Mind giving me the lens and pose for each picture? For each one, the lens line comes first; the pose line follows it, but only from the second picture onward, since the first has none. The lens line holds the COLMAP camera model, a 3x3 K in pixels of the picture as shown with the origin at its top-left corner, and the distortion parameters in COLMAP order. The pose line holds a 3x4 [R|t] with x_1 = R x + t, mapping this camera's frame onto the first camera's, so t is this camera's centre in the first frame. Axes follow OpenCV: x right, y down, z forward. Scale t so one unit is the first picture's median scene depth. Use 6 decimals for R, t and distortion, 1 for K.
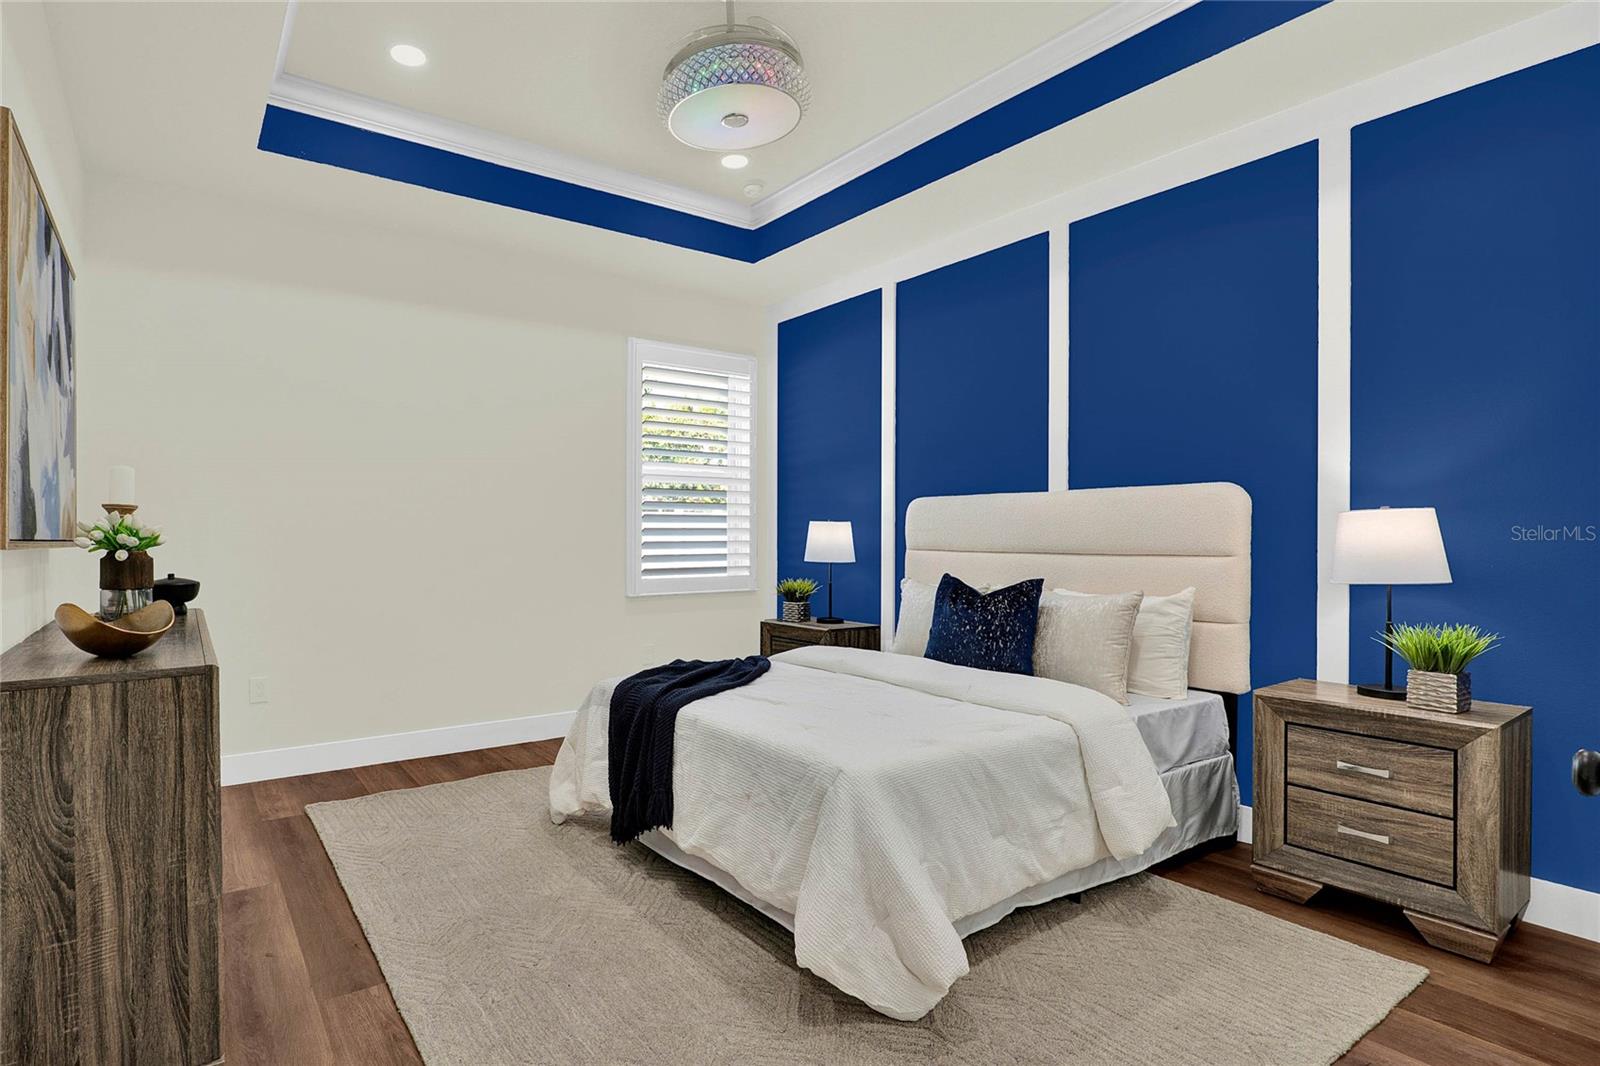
lens RADIAL K [[824.0, 0, 793.8], [0, 824.0, 545.2], [0, 0, 1]] dist [-0.014531, 0.000650]
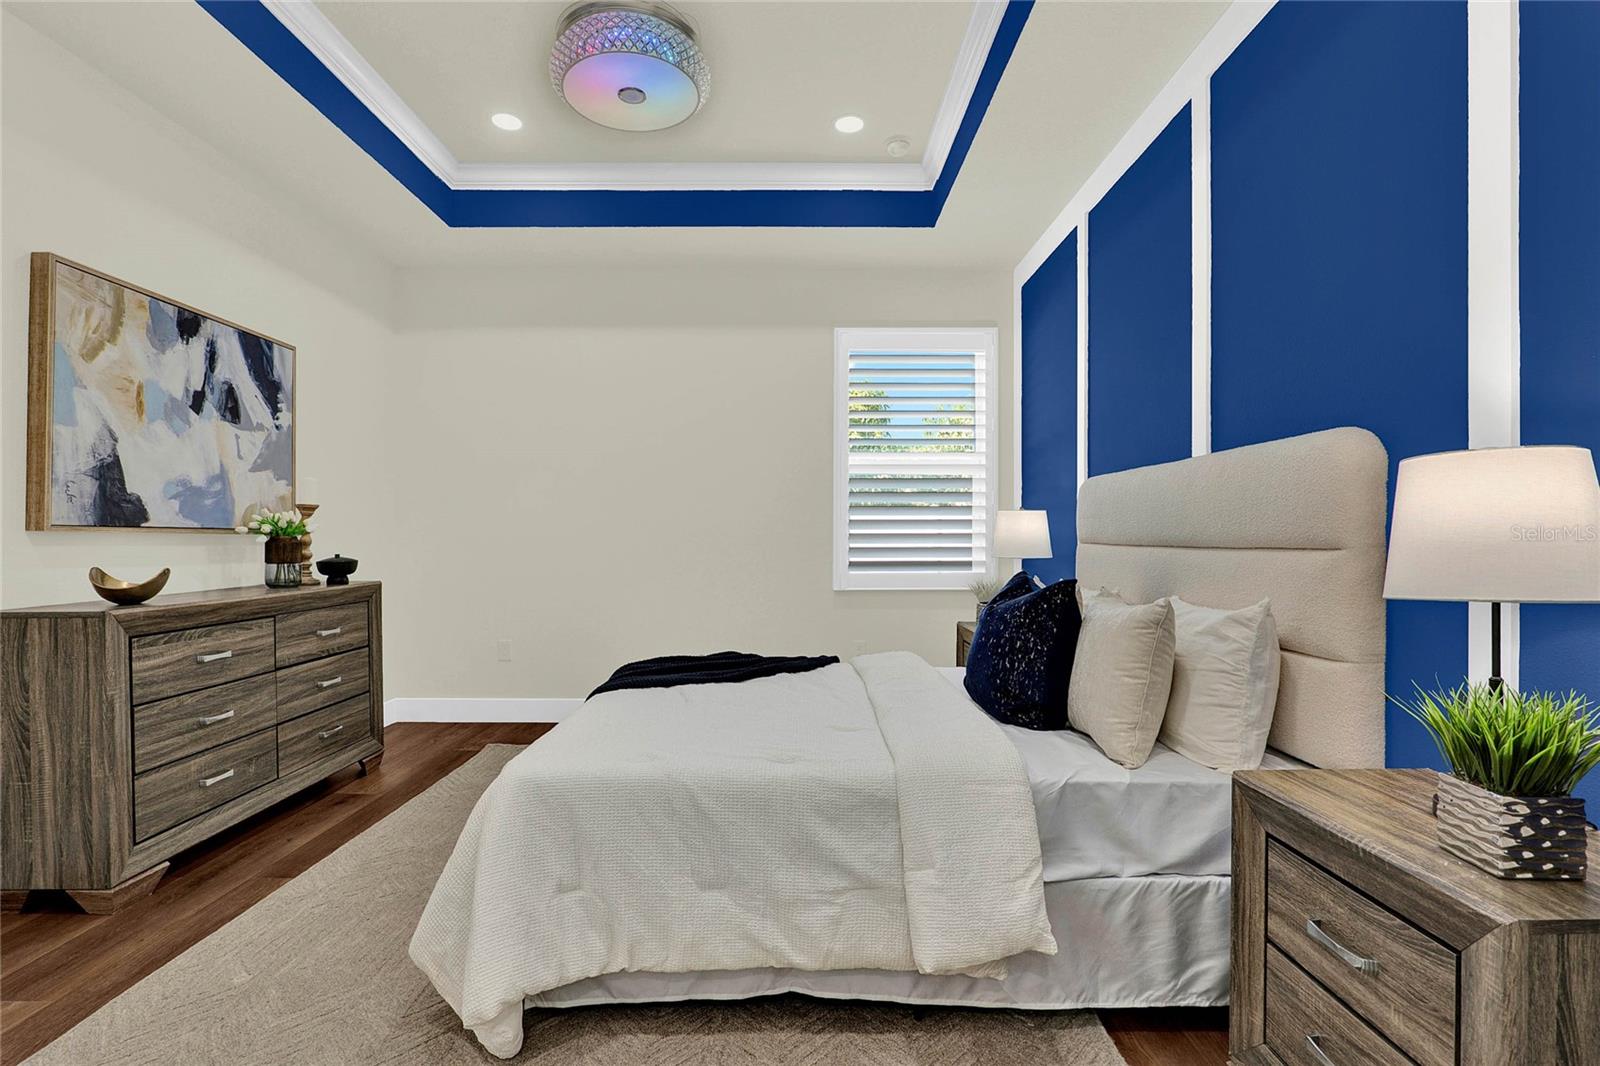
lens RADIAL K [[824.0, 0, 785.6], [0, 824.0, 536.9], [0, 0, 1]] dist [-0.014531, 0.000650]
pose [[0.808659, -0.000669, -0.588277, 0.622841], [-0.004514, 0.999963, -0.007342, 0.011816], [0.588260, 0.008592, 0.808626, 0.309204]]
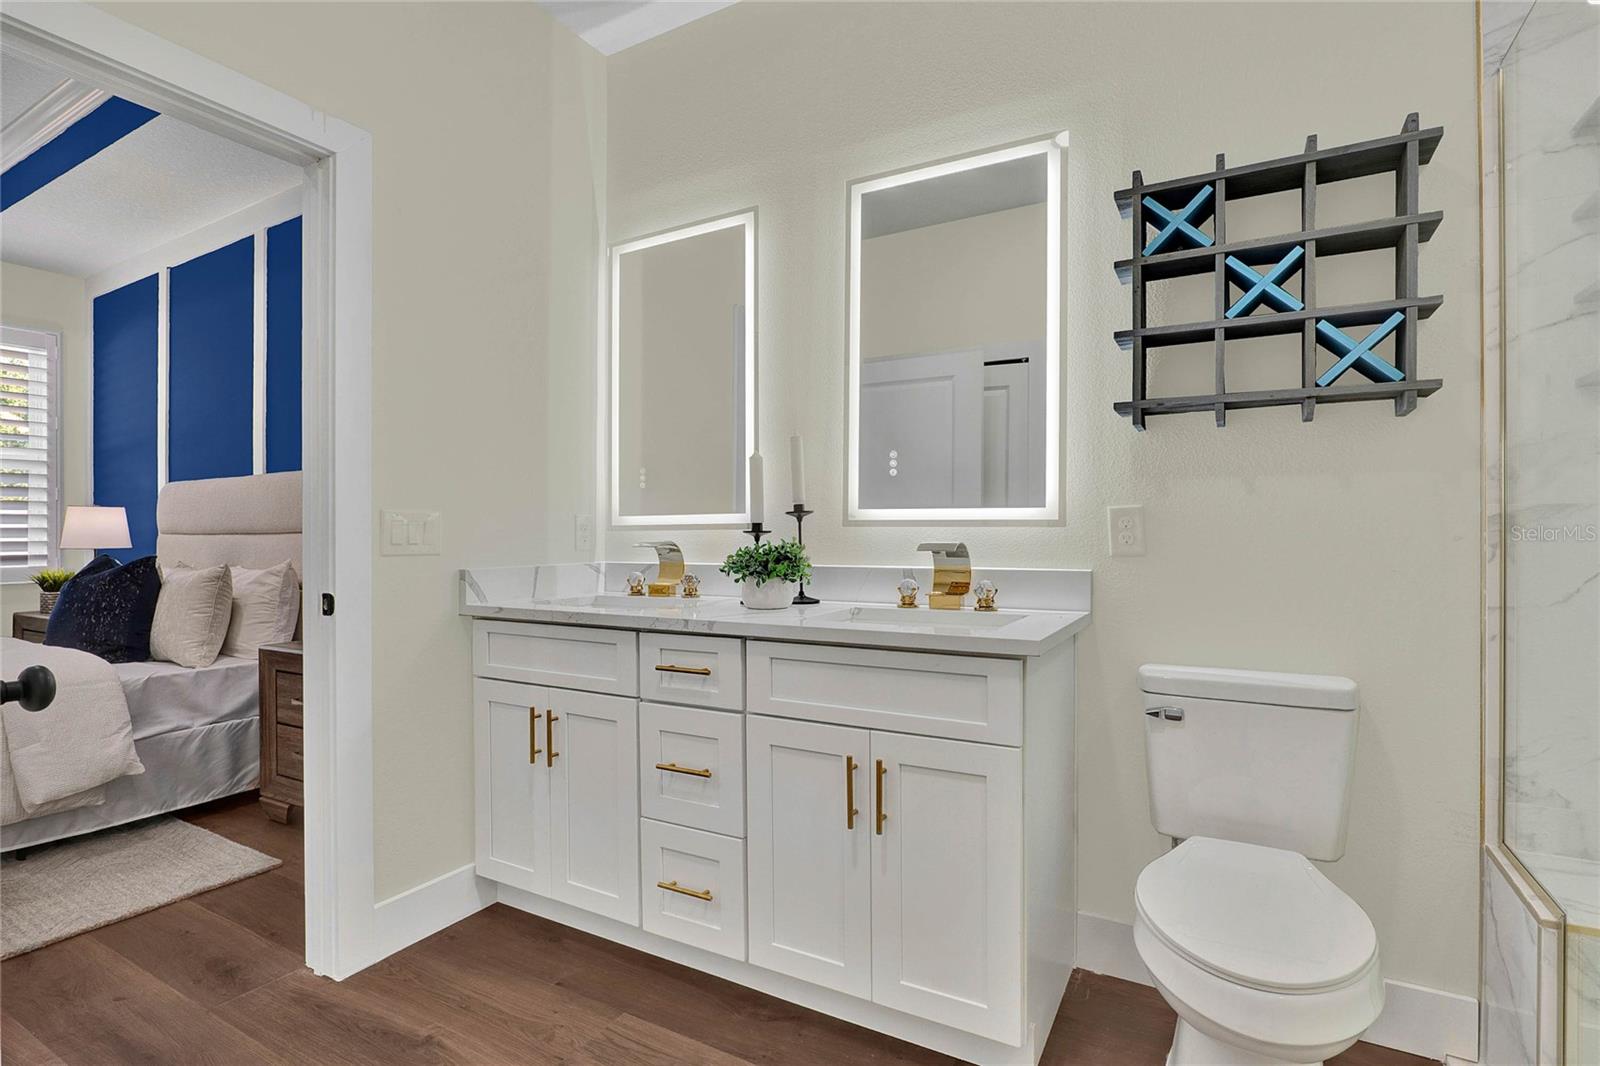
lens RADIAL K [[752.6, 0, 833.1], [0, 752.6, 532.4], [0, 0, 1]] dist [-0.014658, 0.003916]
pose [[0.902857, -0.009874, 0.429827, 0.806344], [0.013514, 0.999894, -0.005417, 0.033229], [-0.429728, 0.010700, 0.902895, -0.287097]]
